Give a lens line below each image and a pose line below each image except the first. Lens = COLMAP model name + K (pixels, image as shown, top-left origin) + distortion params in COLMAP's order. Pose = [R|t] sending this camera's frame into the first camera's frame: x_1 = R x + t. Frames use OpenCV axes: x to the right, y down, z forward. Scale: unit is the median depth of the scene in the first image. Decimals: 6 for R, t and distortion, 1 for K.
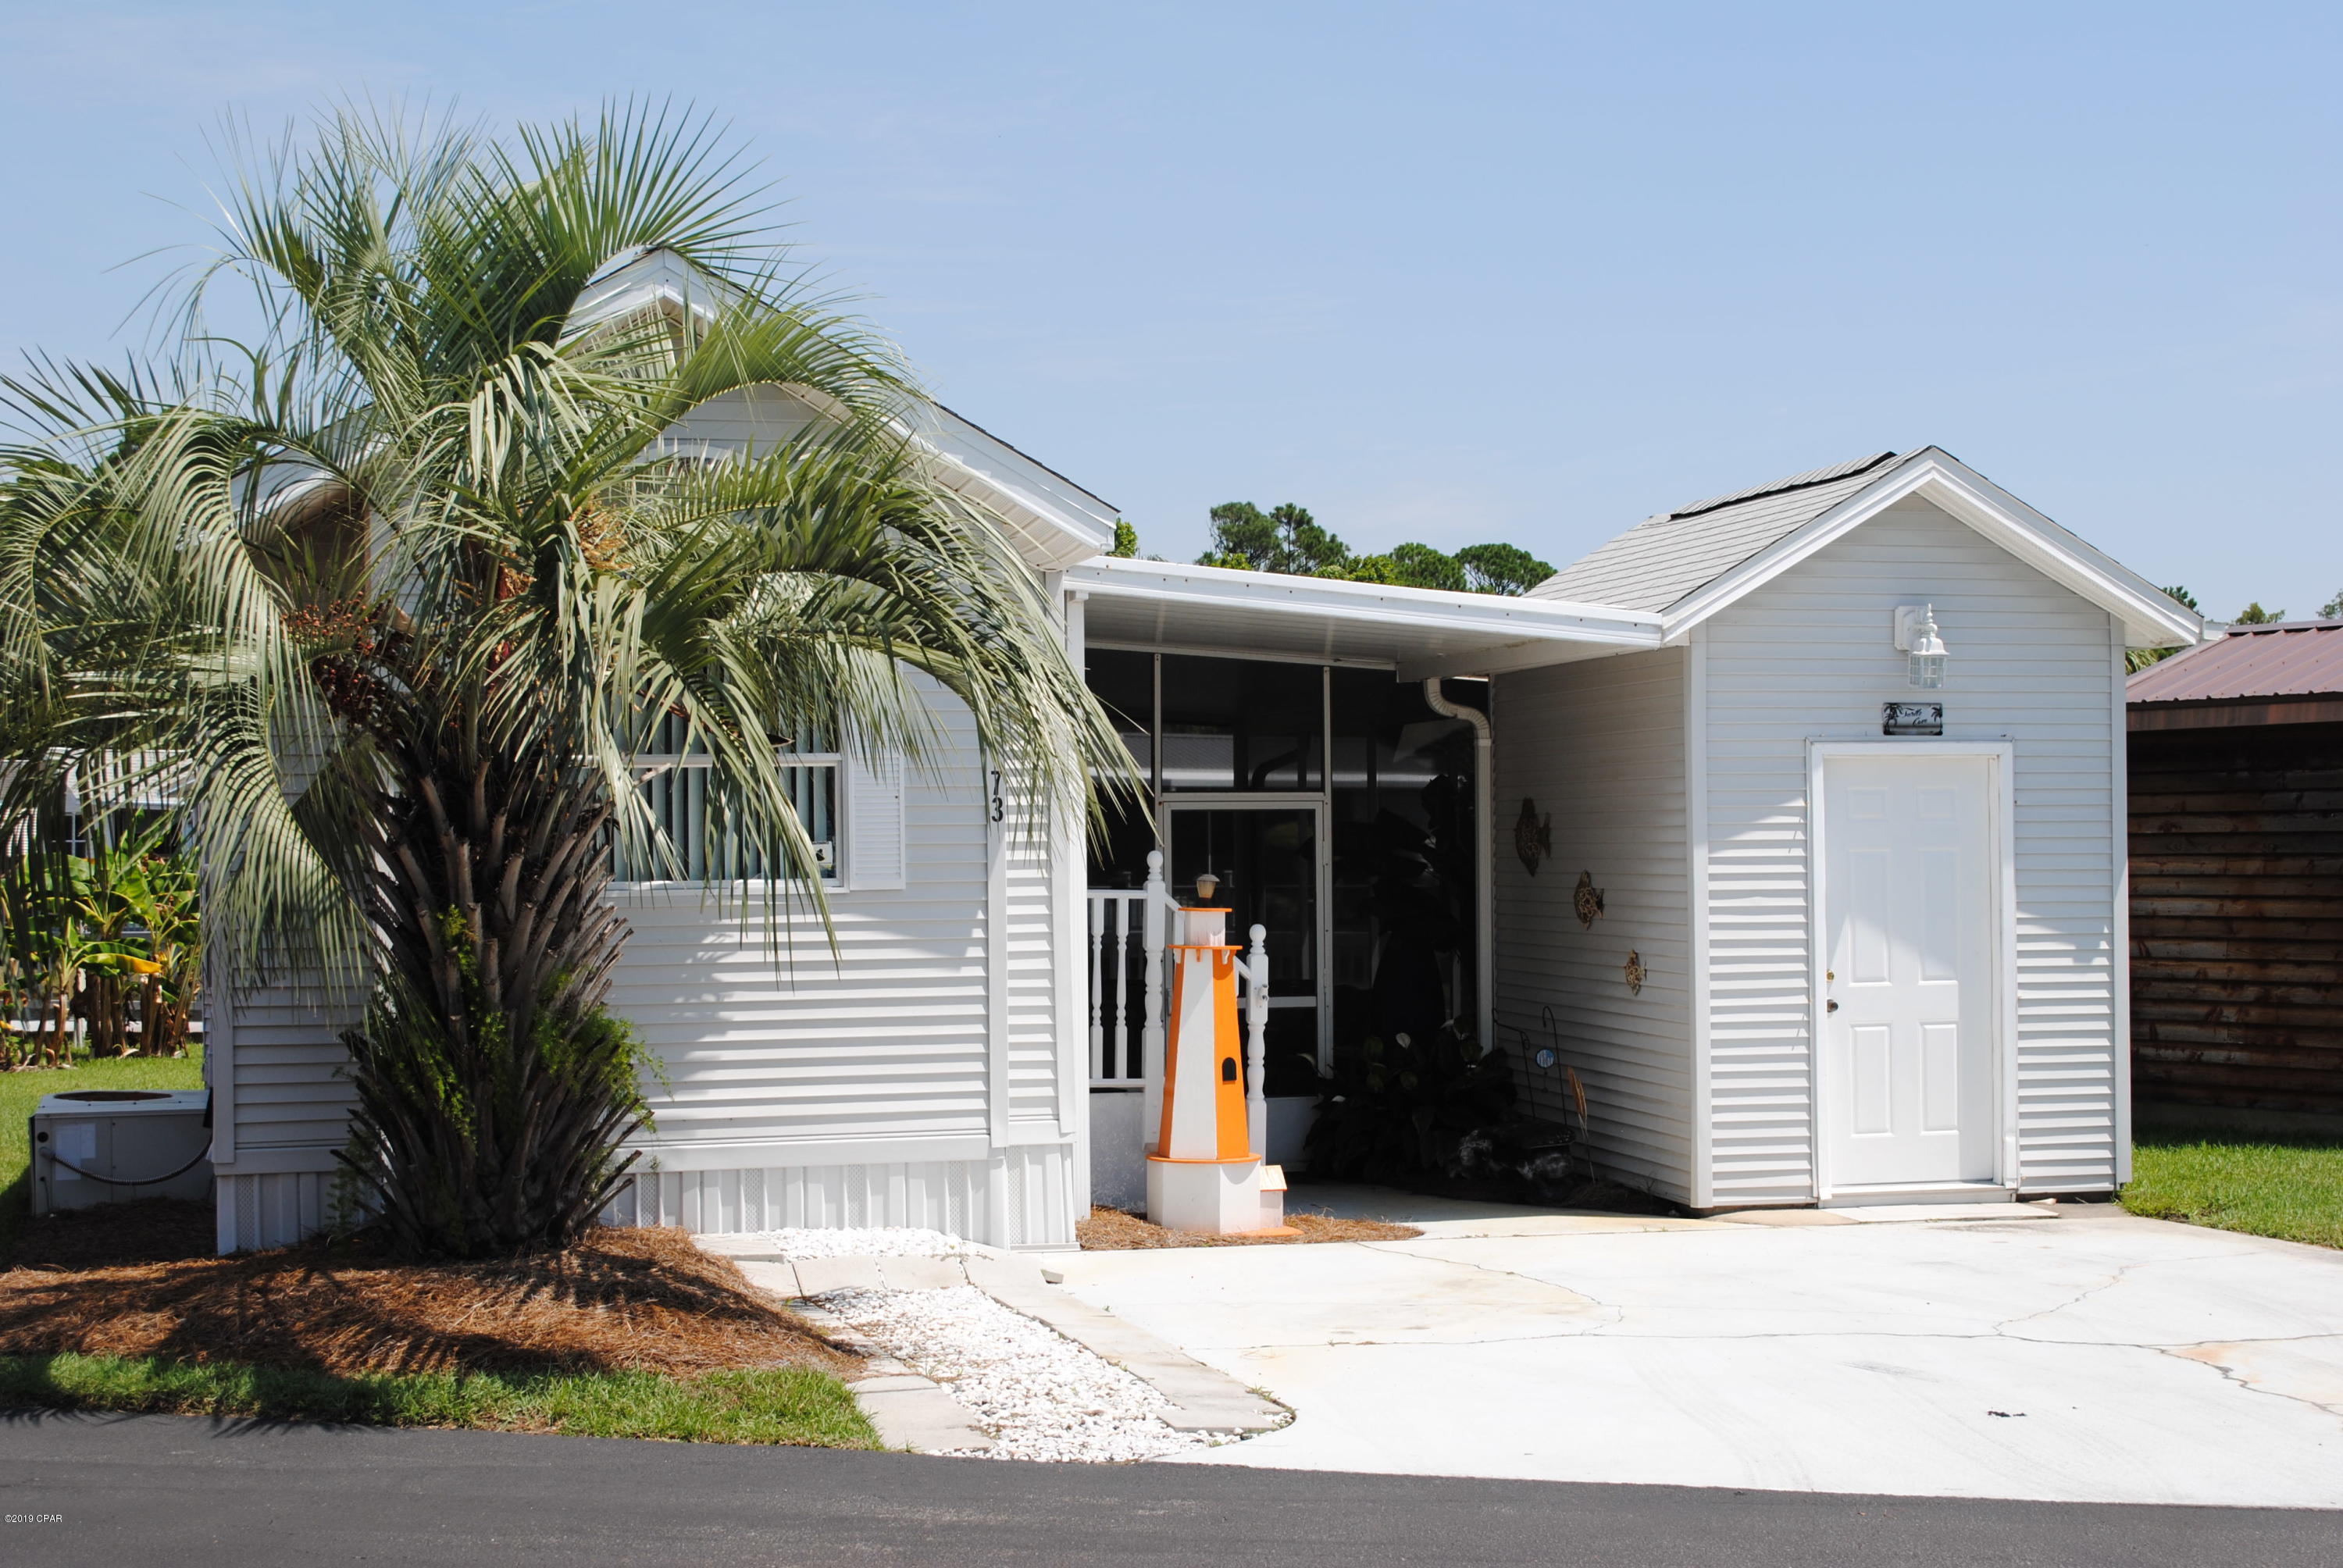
lens RADIAL K [[3229.3, 0, 1171.5], [0, 3229.3, 784.0], [0, 0, 1]] dist [-0.008634, -0.002978]
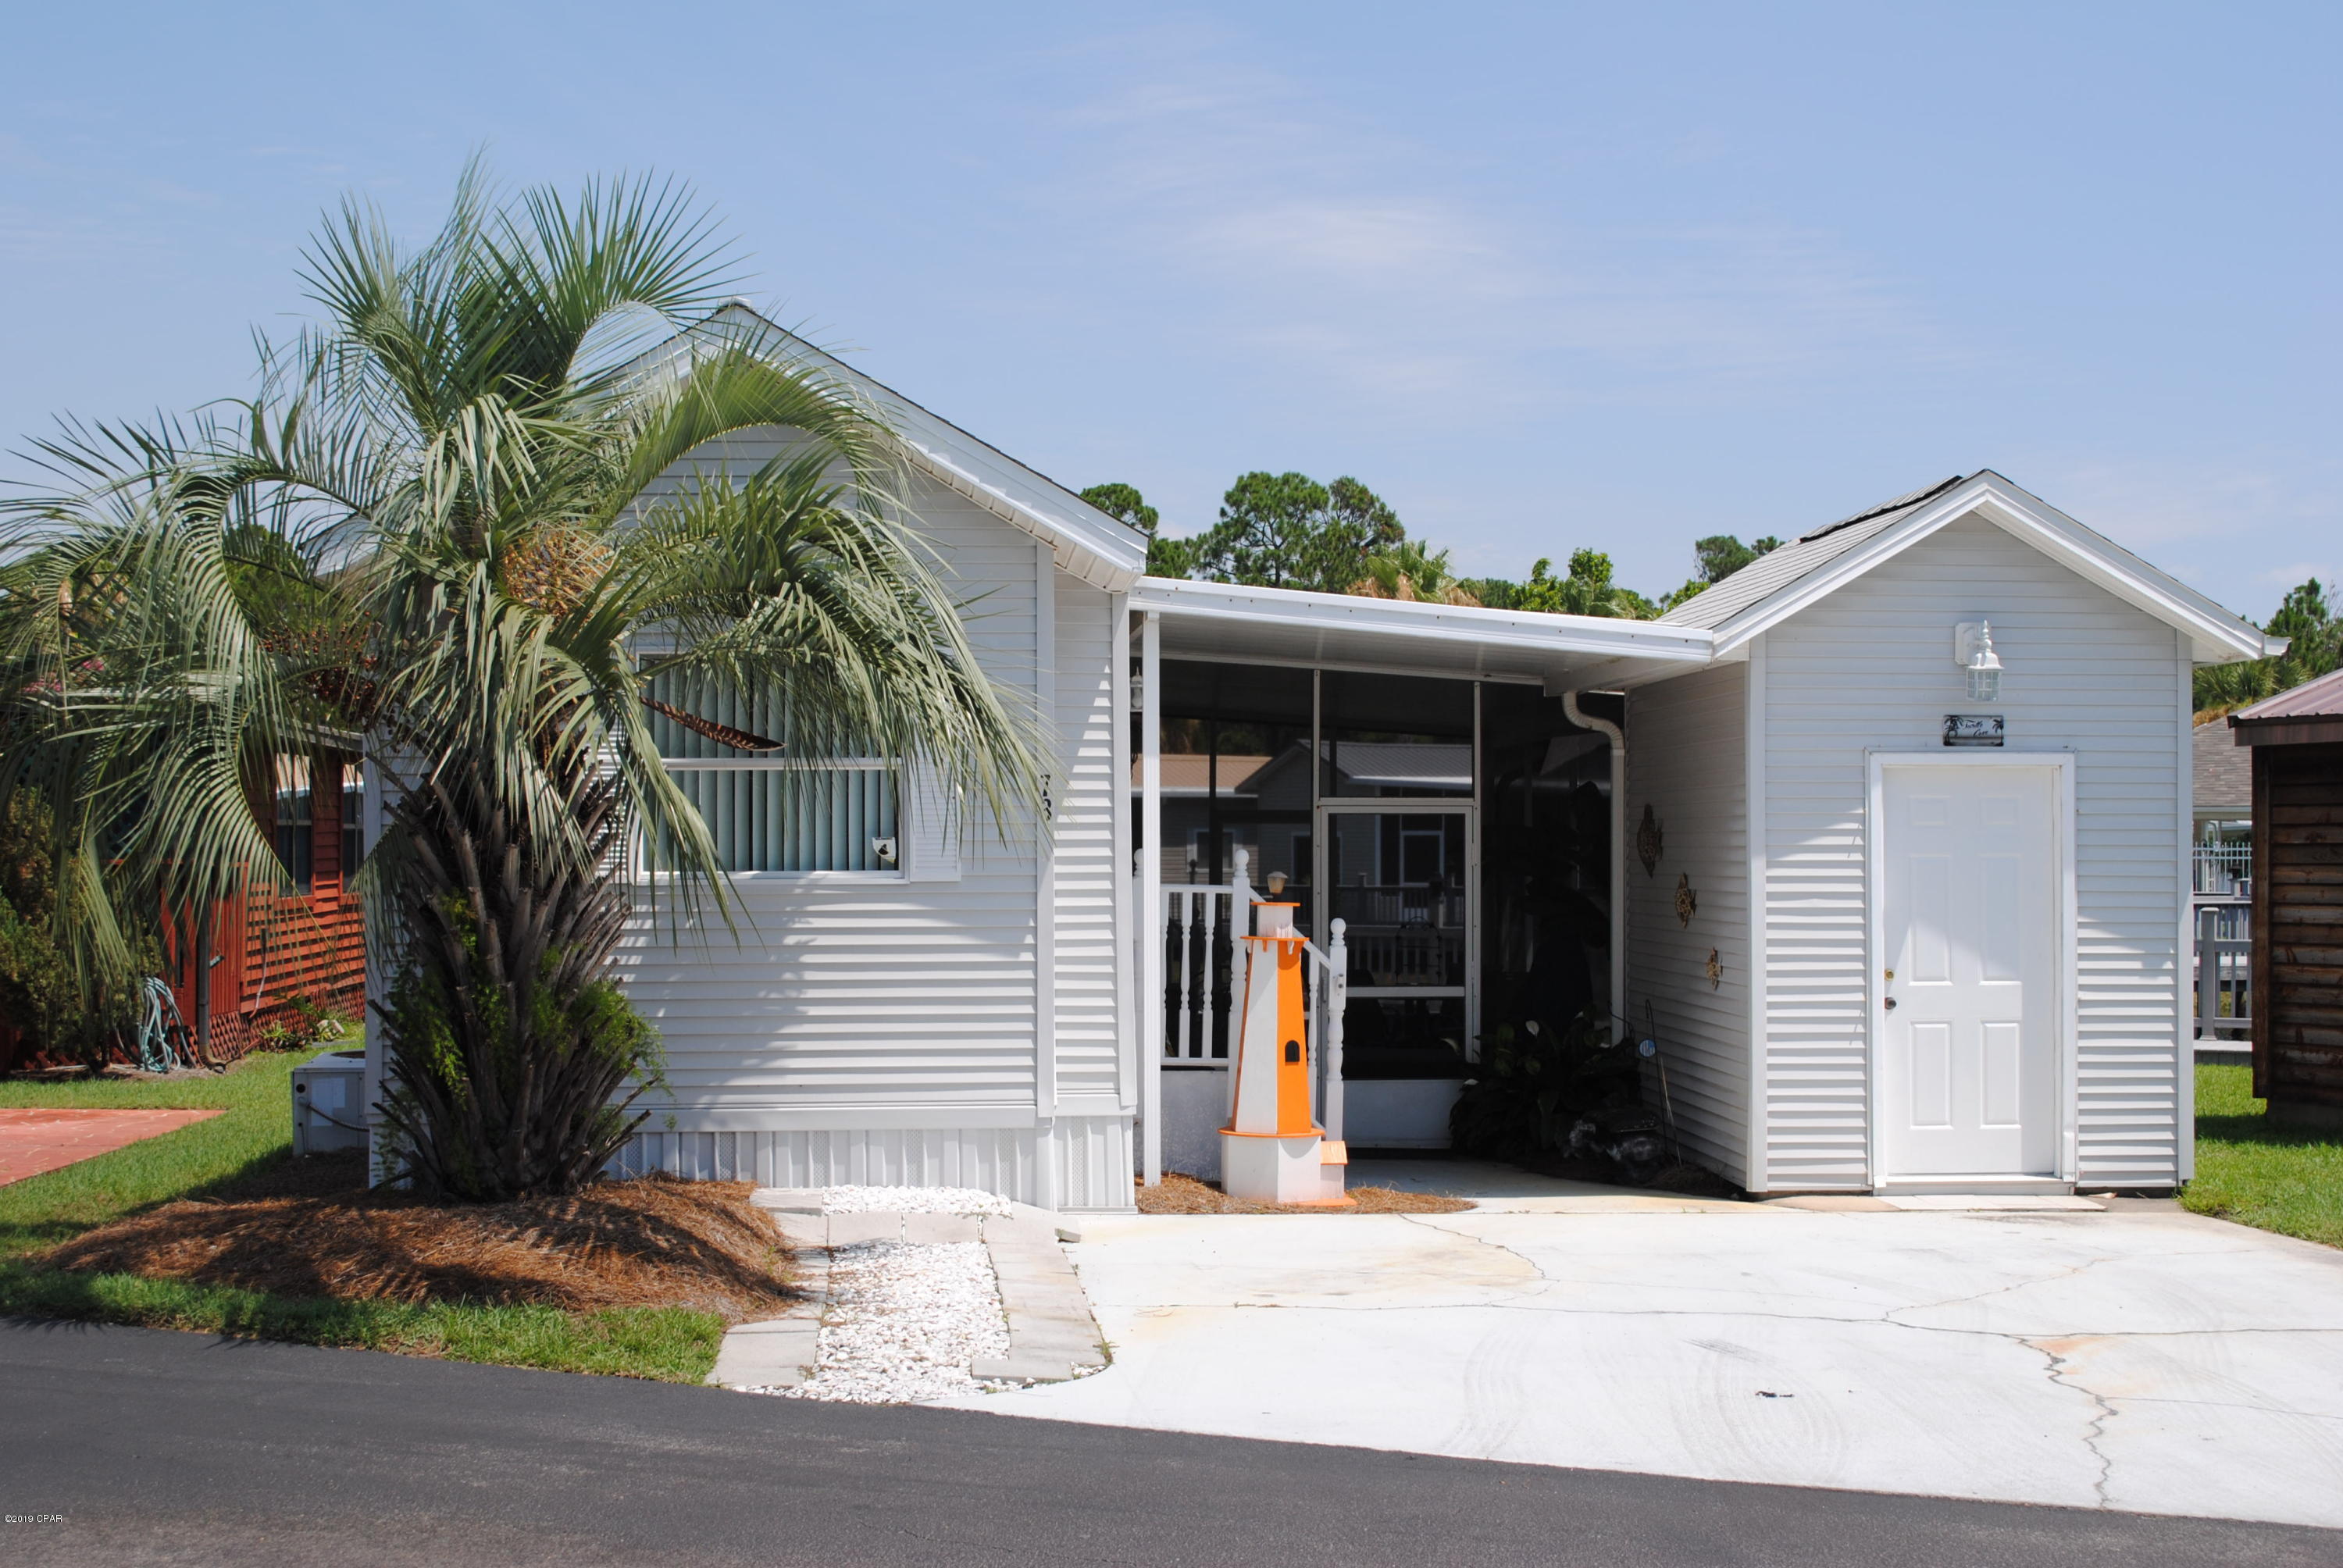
lens RADIAL K [[2922.1, 0, 1171.5], [0, 2922.1, 784.0], [0, 0, 1]] dist [-0.022285, -0.005693]
pose [[0.985314, 0.005746, -0.170654, 0.136702], [-0.006303, 0.999976, -0.002722, 0.001394], [0.170634, 0.003758, 0.985327, 0.024167]]
